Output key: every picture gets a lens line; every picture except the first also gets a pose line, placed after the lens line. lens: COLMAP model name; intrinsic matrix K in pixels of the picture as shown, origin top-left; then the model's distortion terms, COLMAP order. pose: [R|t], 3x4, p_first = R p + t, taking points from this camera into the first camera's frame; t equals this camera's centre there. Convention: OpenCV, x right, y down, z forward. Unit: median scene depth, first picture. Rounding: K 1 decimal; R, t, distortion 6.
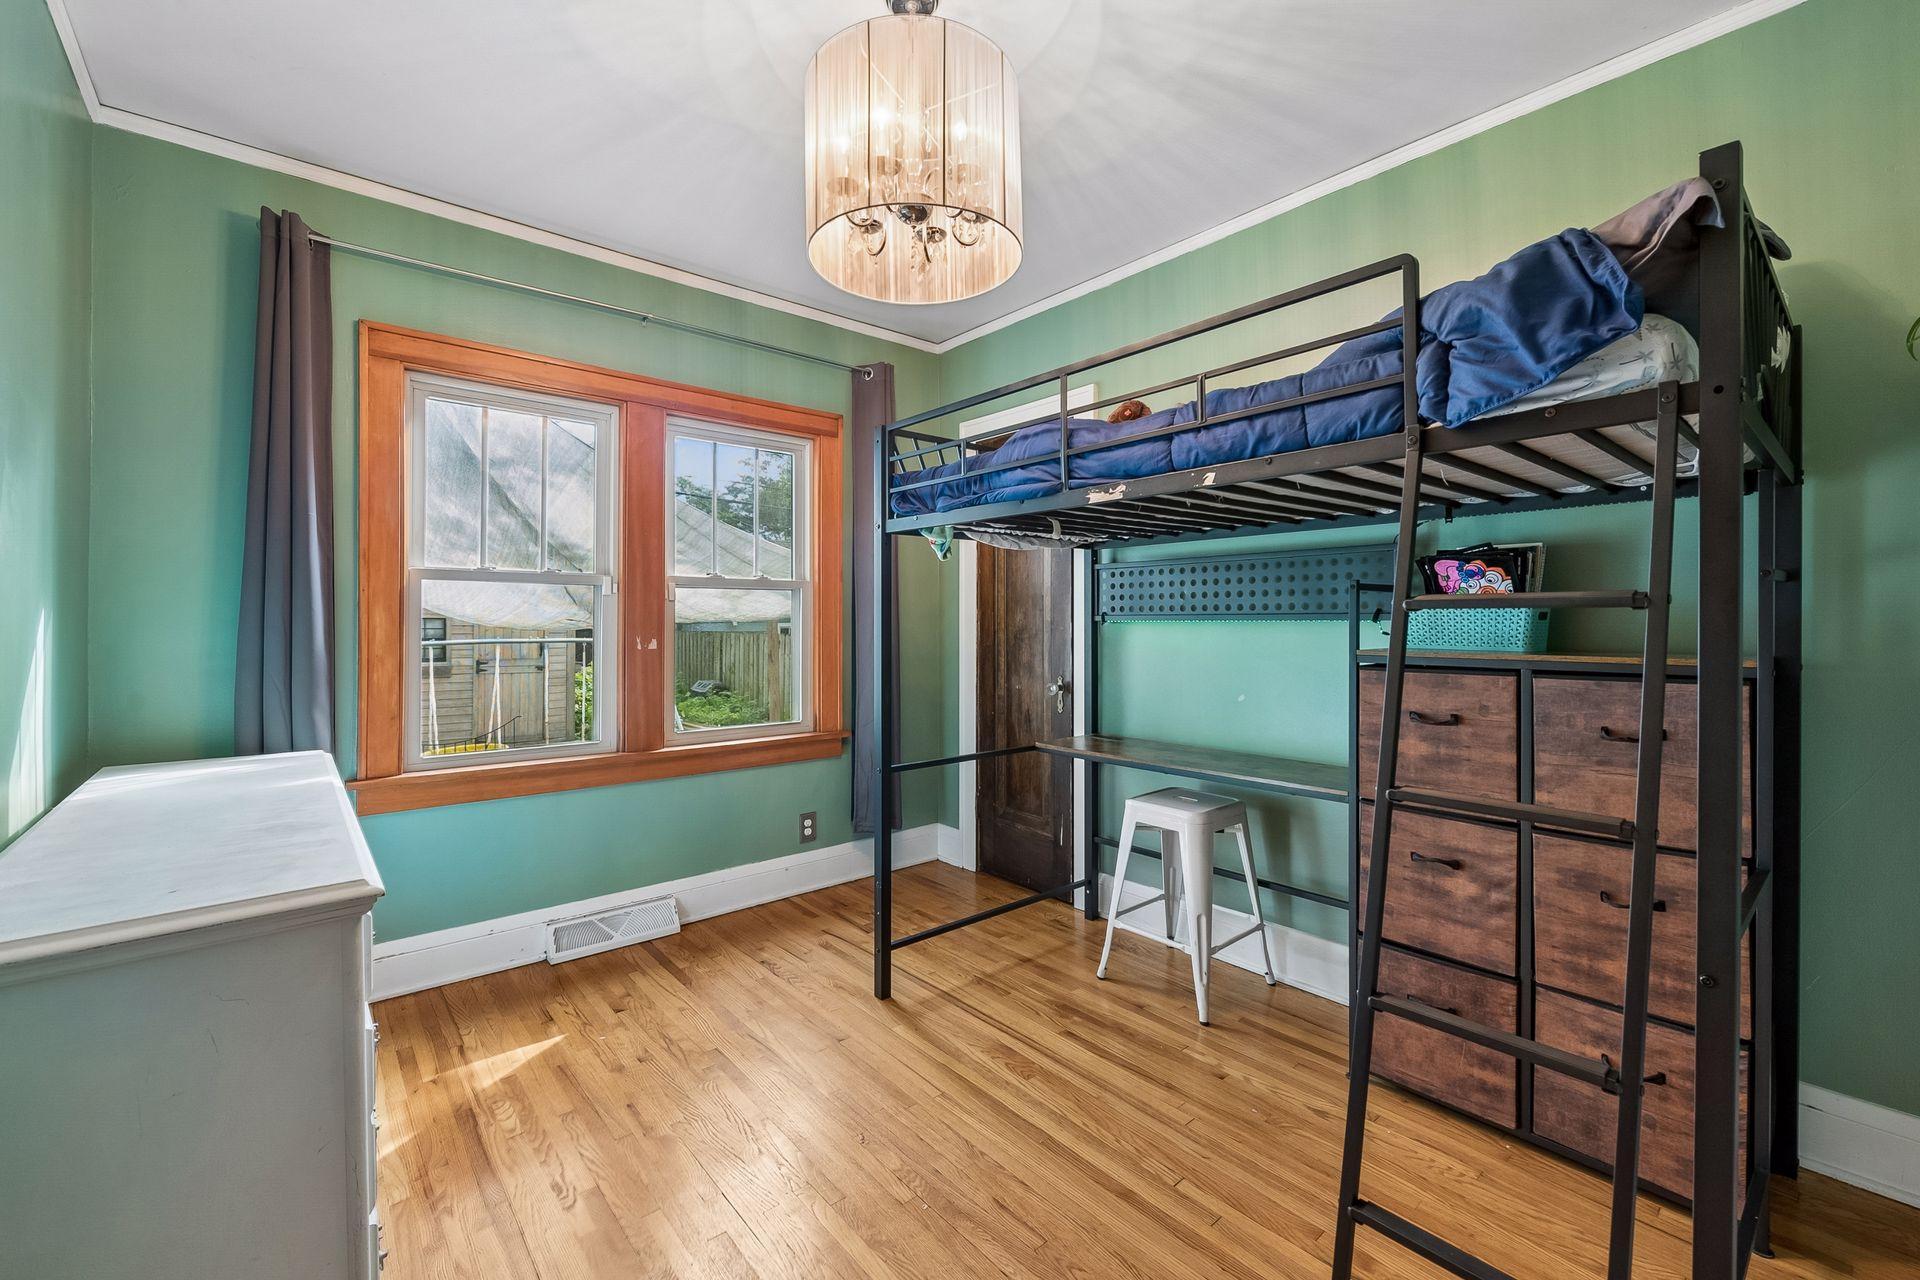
lens RADIAL K [[809.4, 0, 964.6], [0, 809.4, 625.4], [0, 0, 1]] dist [-0.002334, -0.000241]
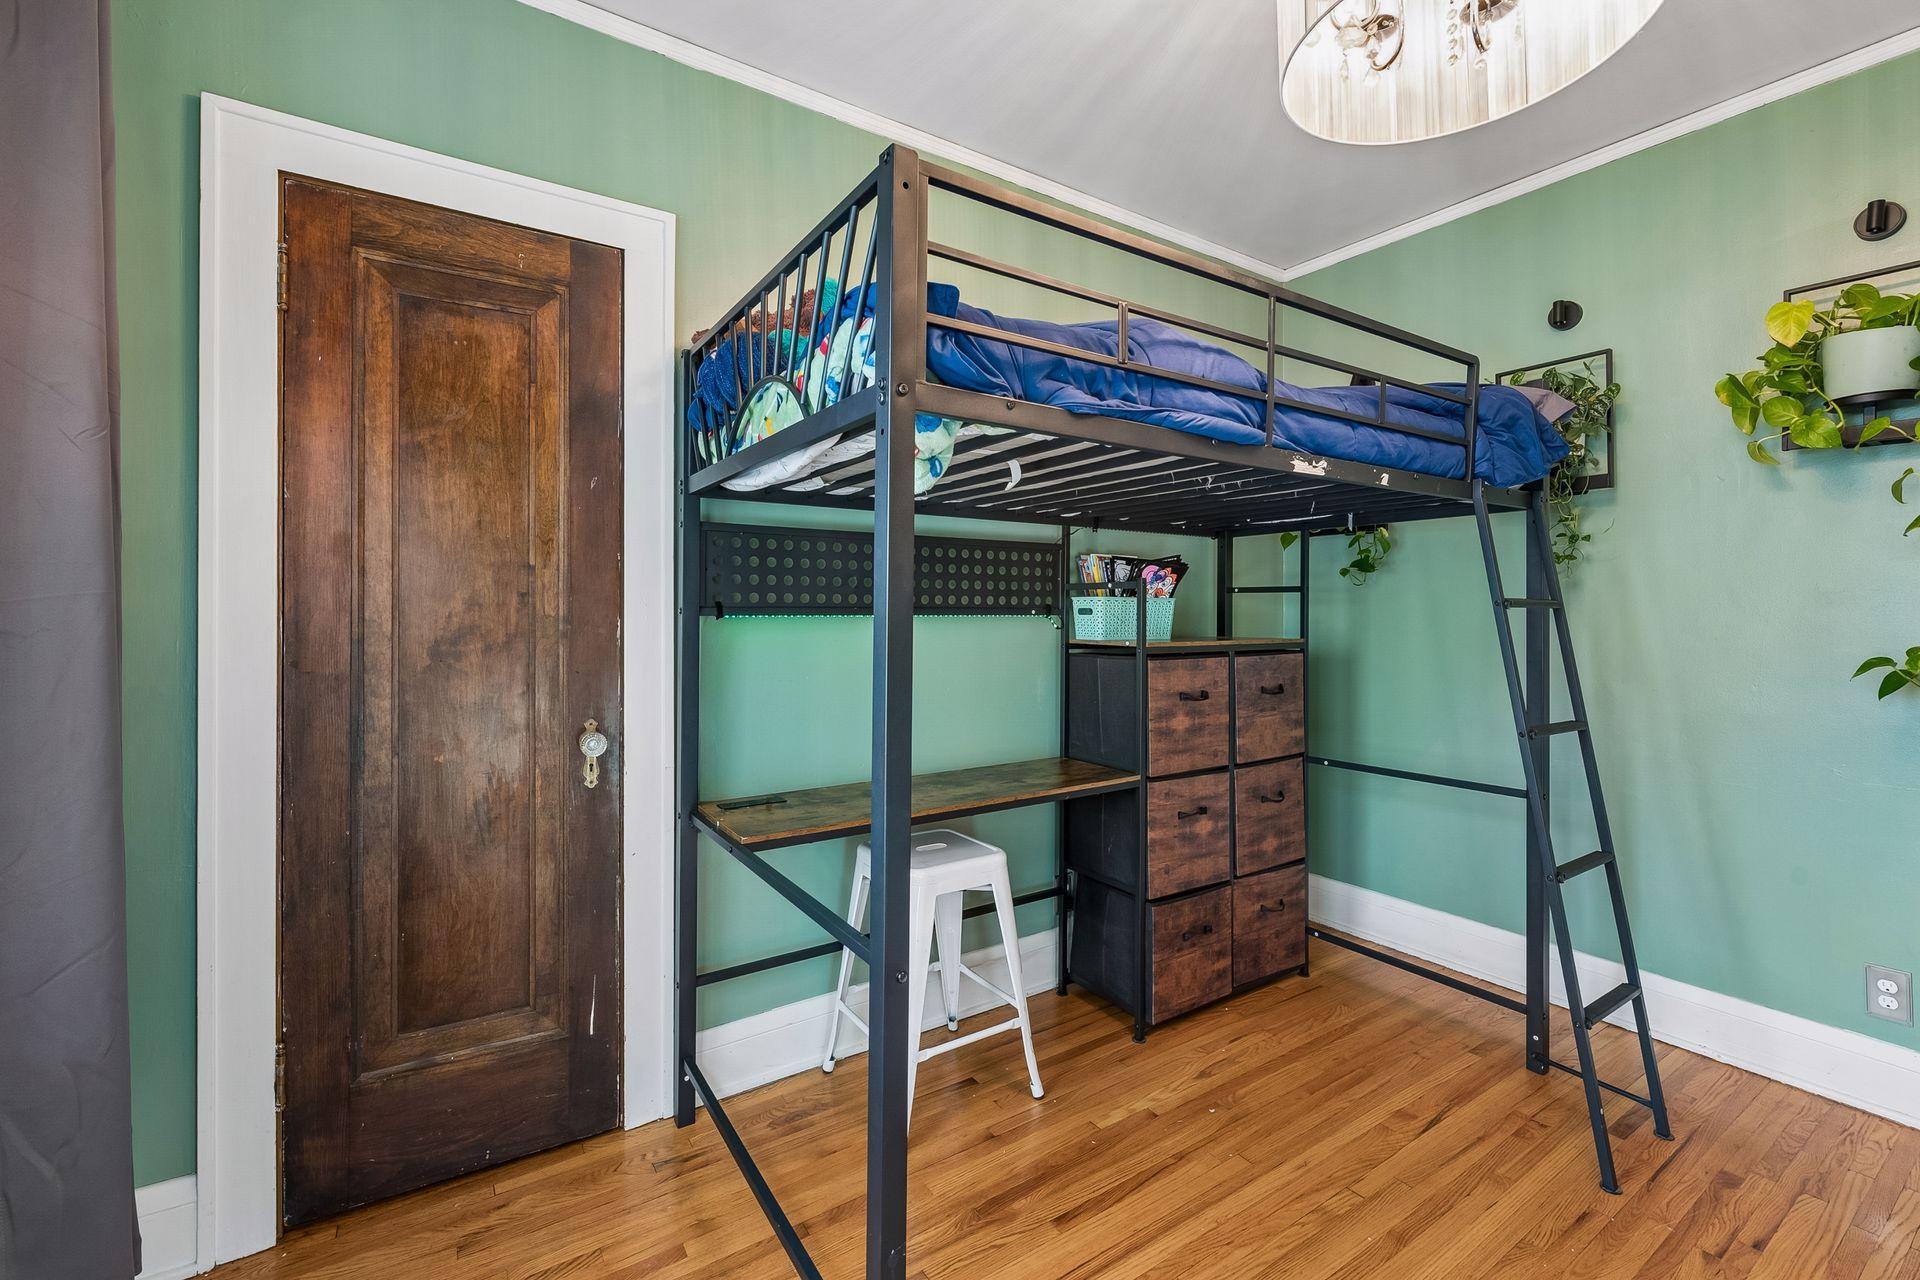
lens RADIAL K [[809.4, 0, 981.3], [0, 809.4, 613.6], [0, 0, 1]] dist [-0.002334, -0.000241]
pose [[0.110326, 0.002789, 0.993892, -0.677192], [0.004513, 0.999984, -0.003307, -0.006387], [-0.993885, 0.004850, 0.110312, 1.202207]]
